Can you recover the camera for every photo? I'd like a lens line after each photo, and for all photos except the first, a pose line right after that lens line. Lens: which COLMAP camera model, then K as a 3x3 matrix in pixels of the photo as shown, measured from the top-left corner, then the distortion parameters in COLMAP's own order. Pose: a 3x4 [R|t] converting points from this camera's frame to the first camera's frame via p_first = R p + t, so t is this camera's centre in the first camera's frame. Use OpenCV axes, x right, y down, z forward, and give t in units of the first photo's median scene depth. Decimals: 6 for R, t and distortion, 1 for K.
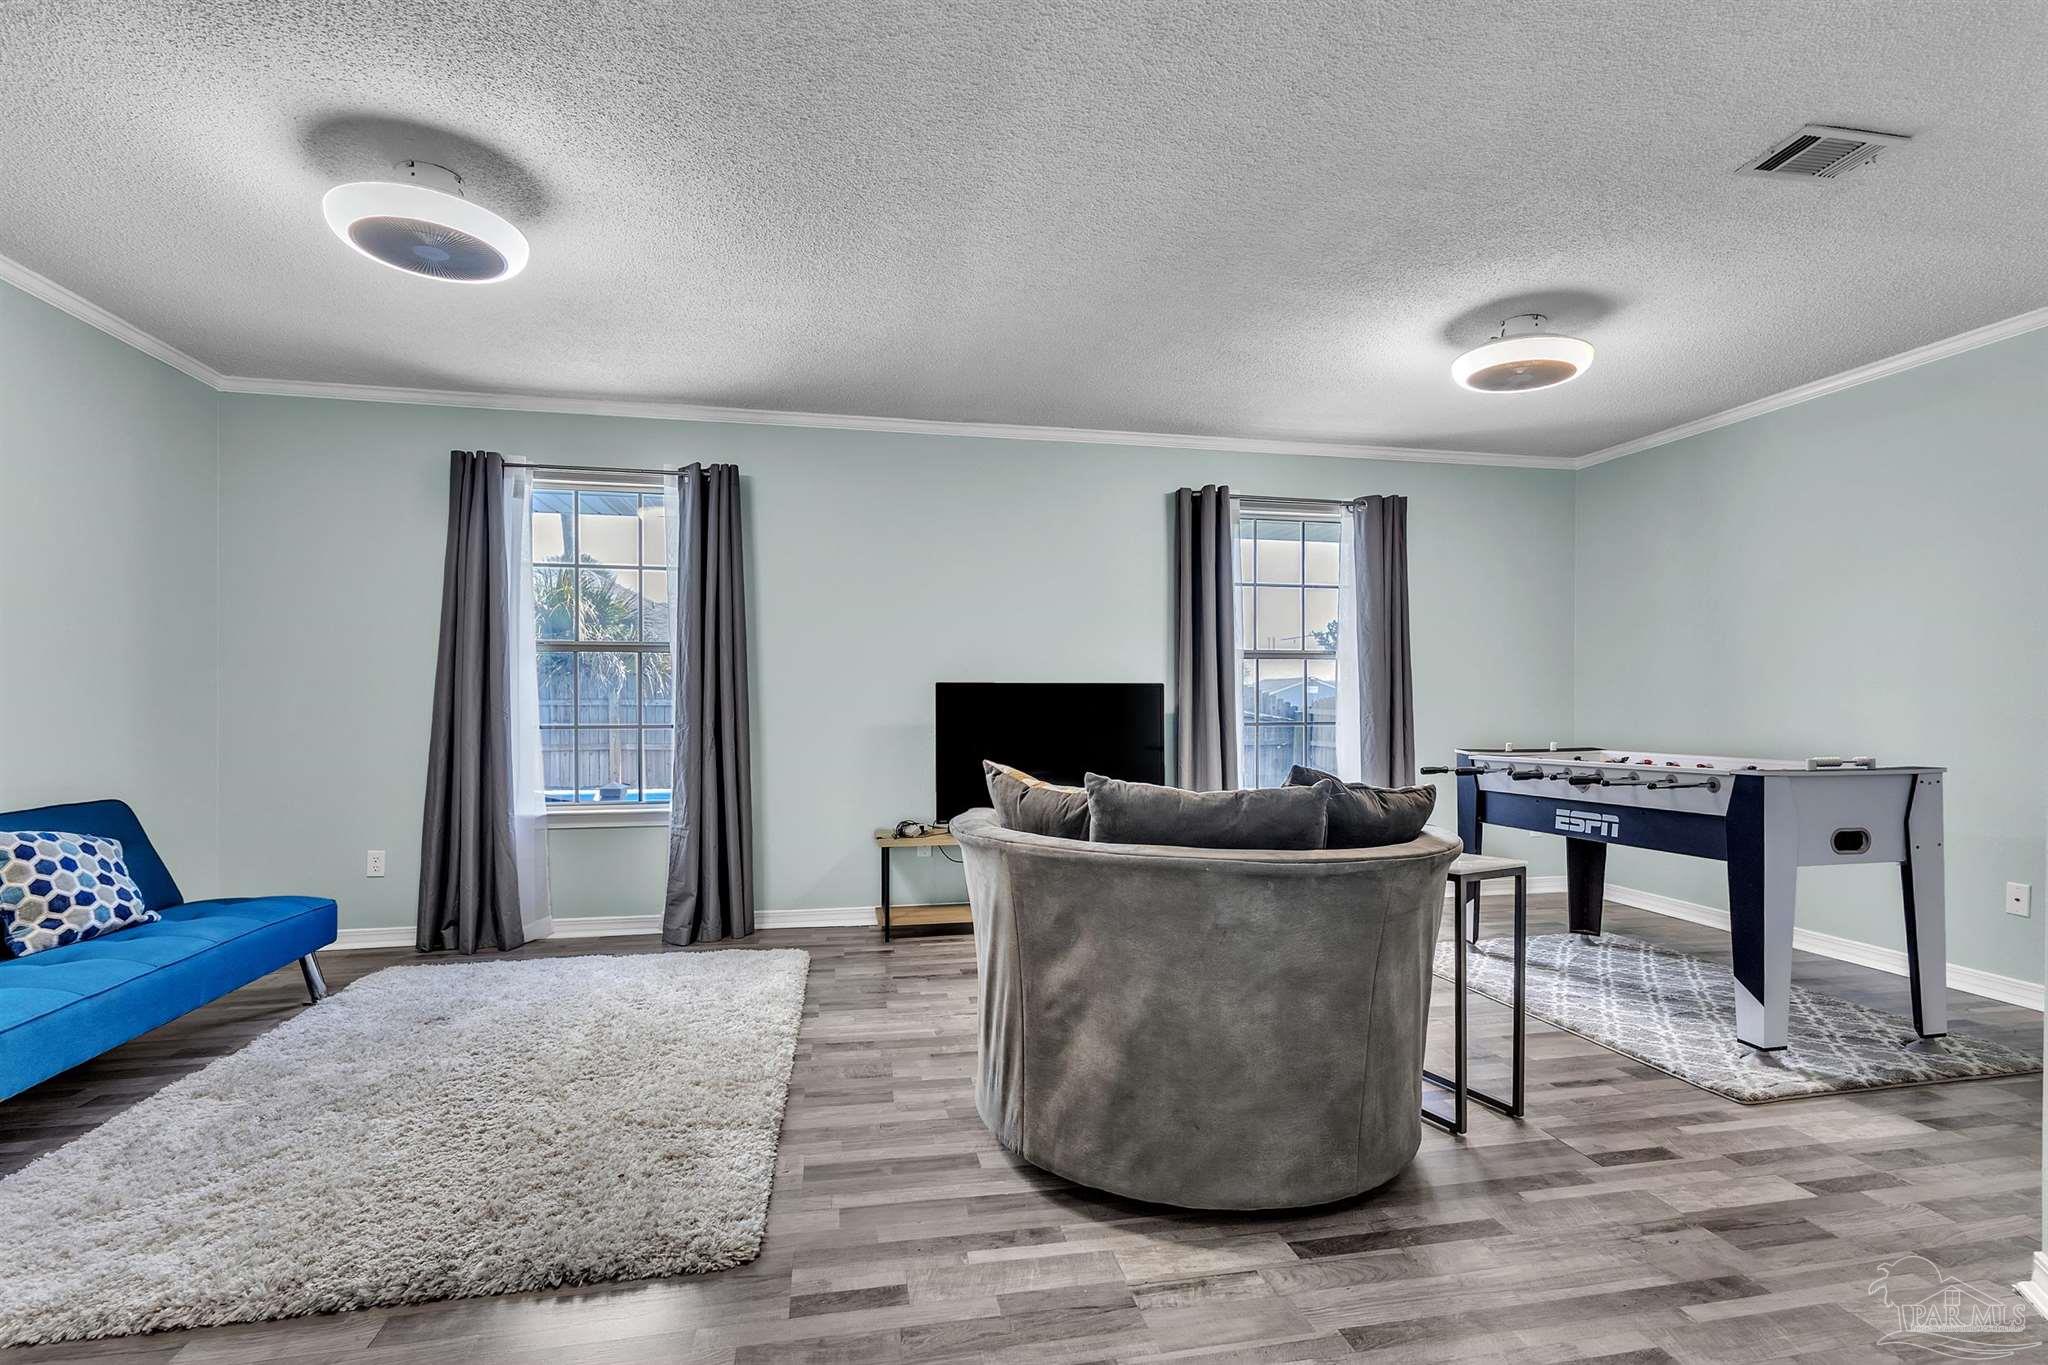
lens RADIAL K [[1033.3, 0, 1023.4], [0, 1033.3, 680.1], [0, 0, 1]] dist [0.006192, 0.000484]
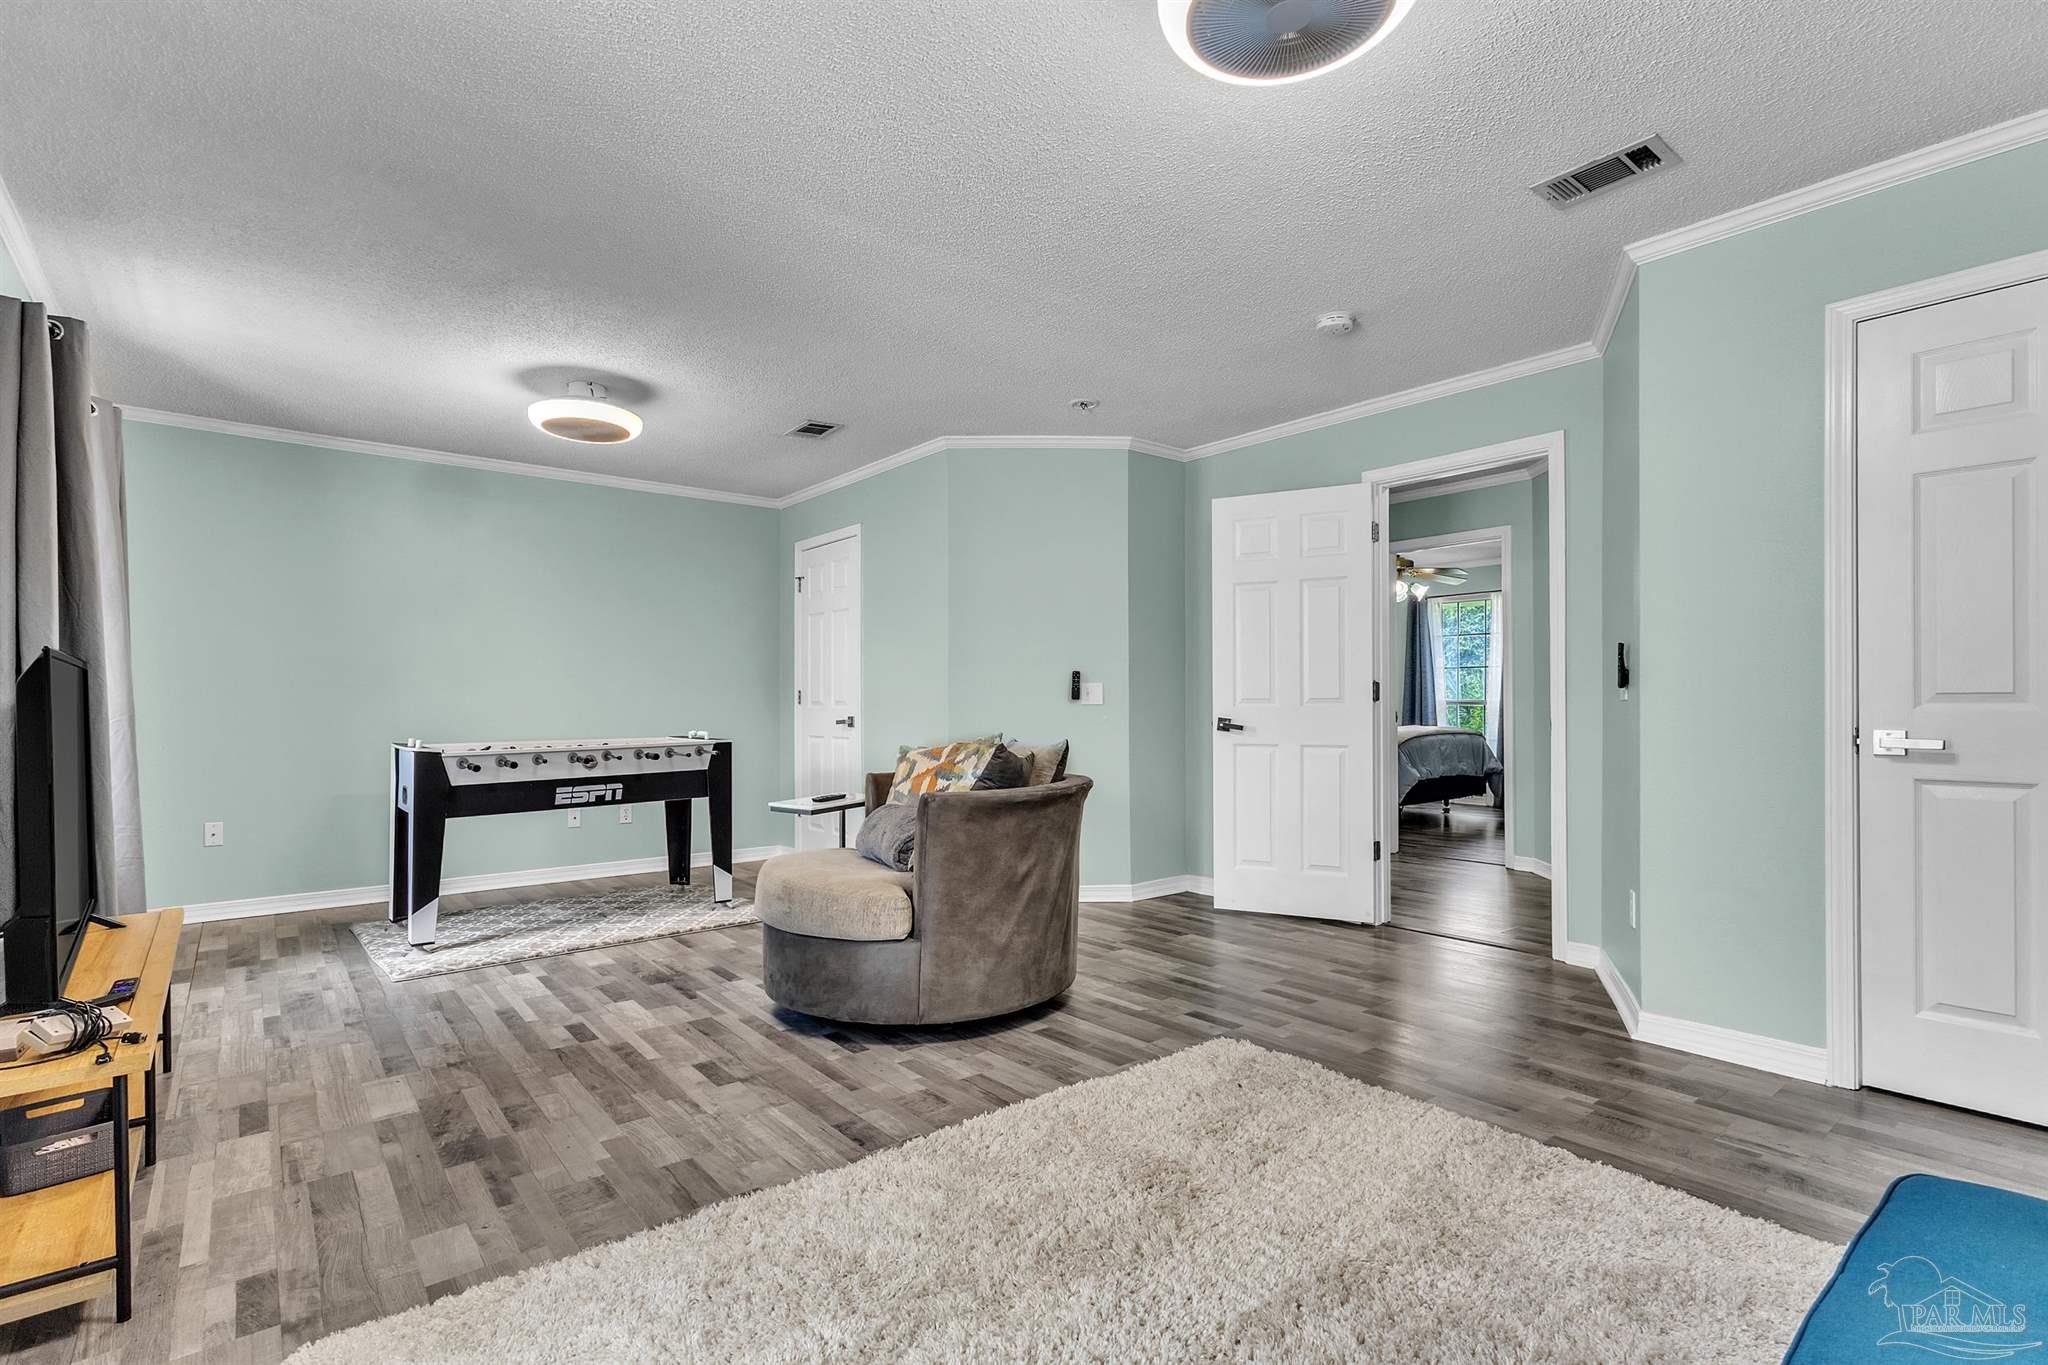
lens RADIAL K [[960.1, 0, 1023.3], [0, 960.1, 693.9], [0, 0, 1]] dist [0.002419, 0.000443]
pose [[-0.471602, -0.015194, 0.881681, -0.923012], [-0.024907, 0.999682, 0.003905, -0.009083], [-0.881460, -0.020118, -0.471831, 1.268795]]
